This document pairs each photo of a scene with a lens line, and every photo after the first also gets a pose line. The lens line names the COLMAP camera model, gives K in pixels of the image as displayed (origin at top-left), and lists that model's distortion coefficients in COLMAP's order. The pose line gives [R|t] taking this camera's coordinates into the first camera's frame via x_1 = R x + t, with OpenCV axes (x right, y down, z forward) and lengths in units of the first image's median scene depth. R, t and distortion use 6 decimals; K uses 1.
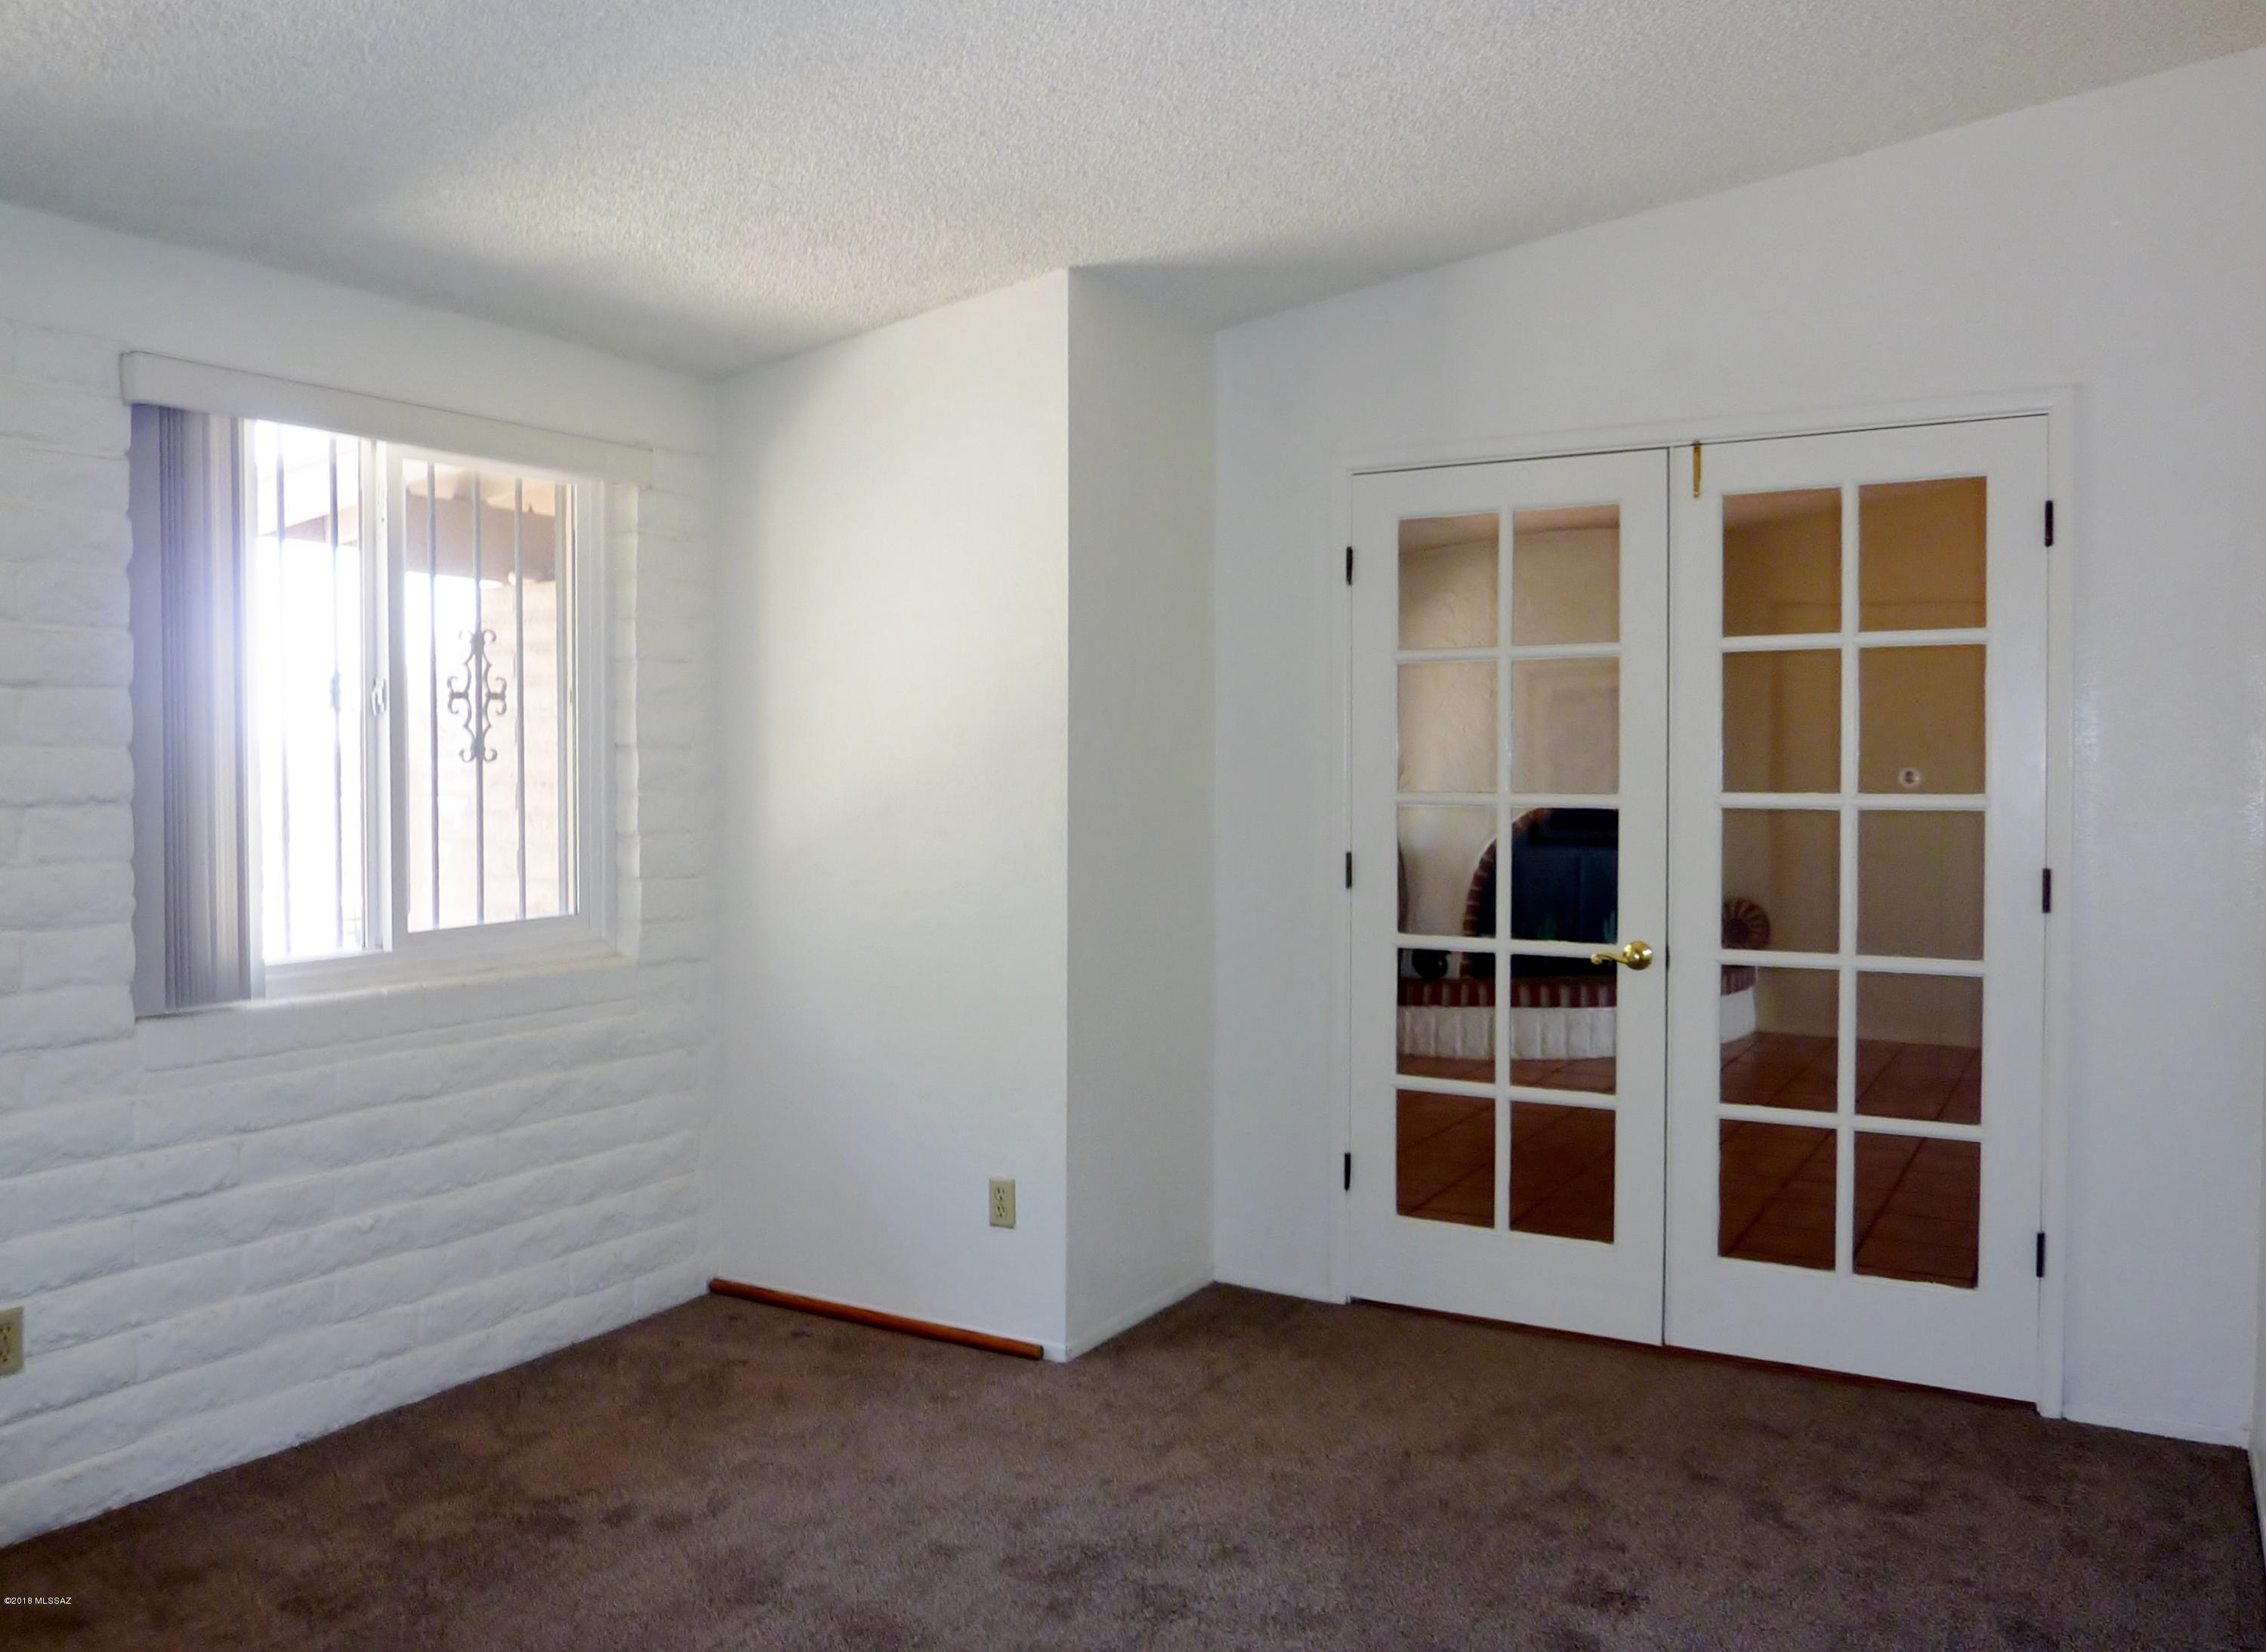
lens RADIAL K [[1729.0, 0, 1133.1], [0, 1729.0, 820.3], [0, 0, 1]] dist [0.004774, 0.002123]
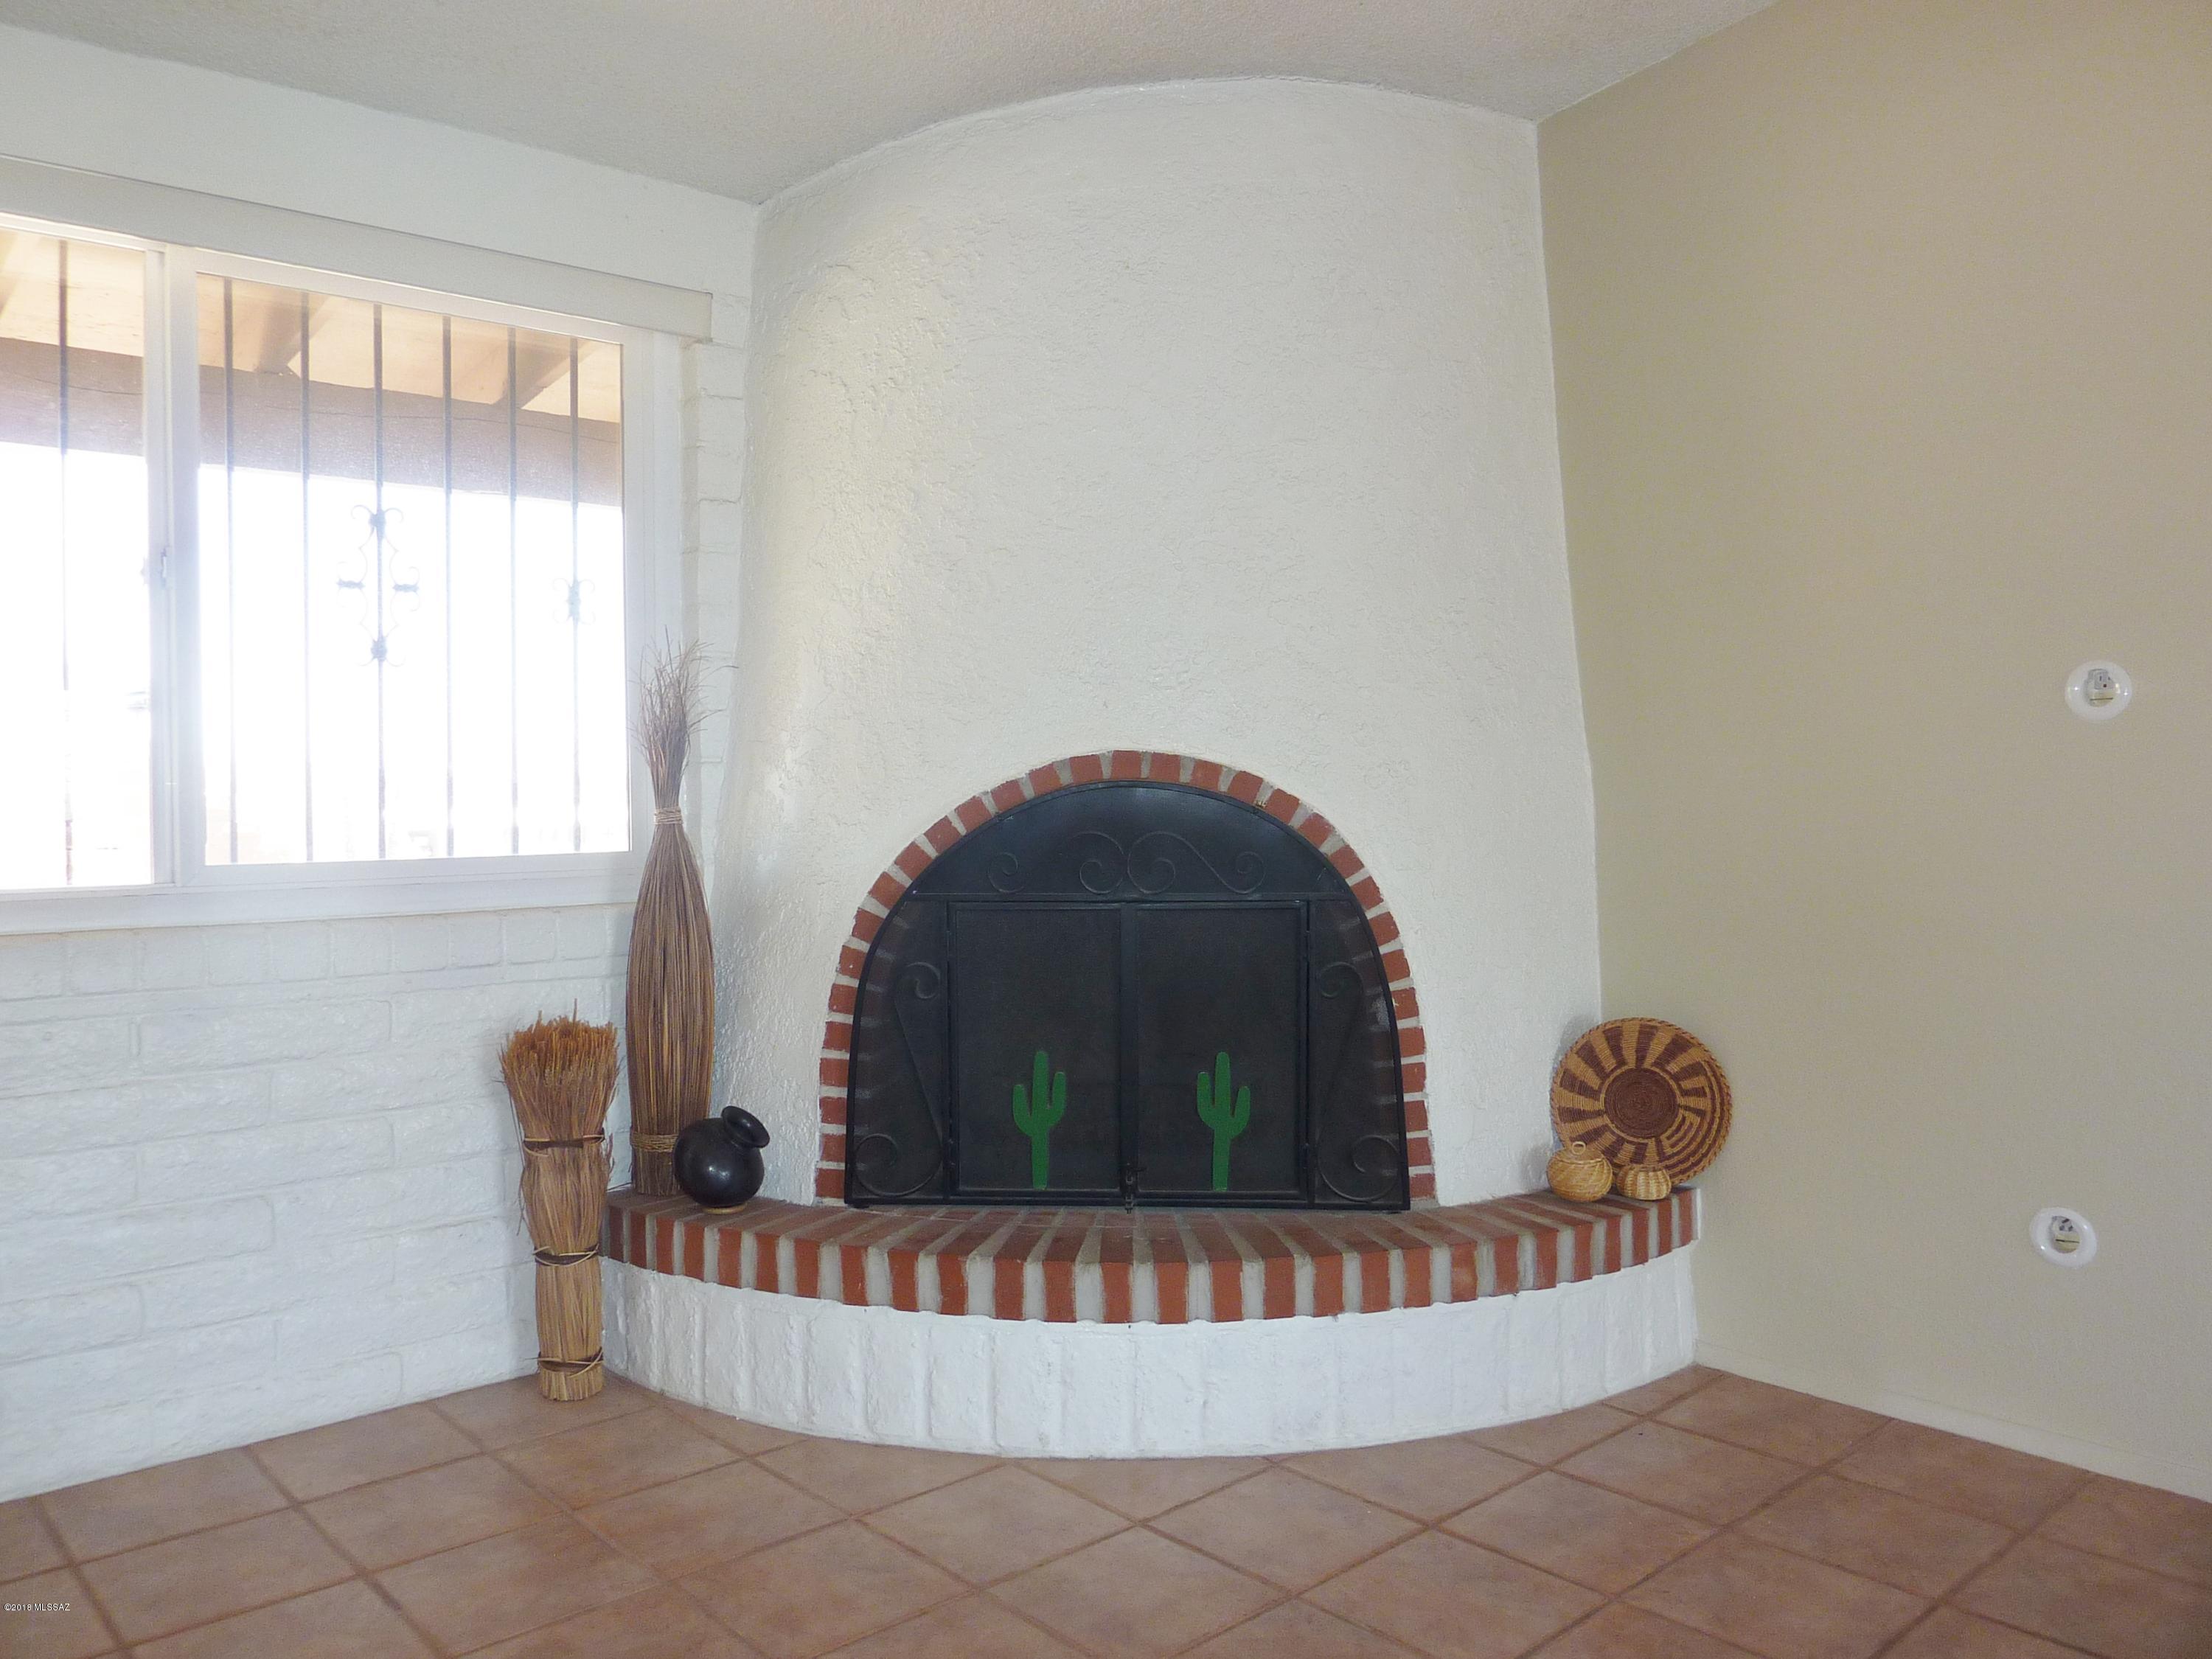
lens RADIAL K [[1684.3, 0, 1105.6], [0, 1684.3, 833.6], [0, 0, 1]] dist [-0.002460, -0.001027]
pose [[0.950595, 0.018690, -0.309871, 0.270522], [-0.008147, 0.999344, 0.035283, -0.005553], [0.310327, -0.031016, 0.950124, 0.473201]]
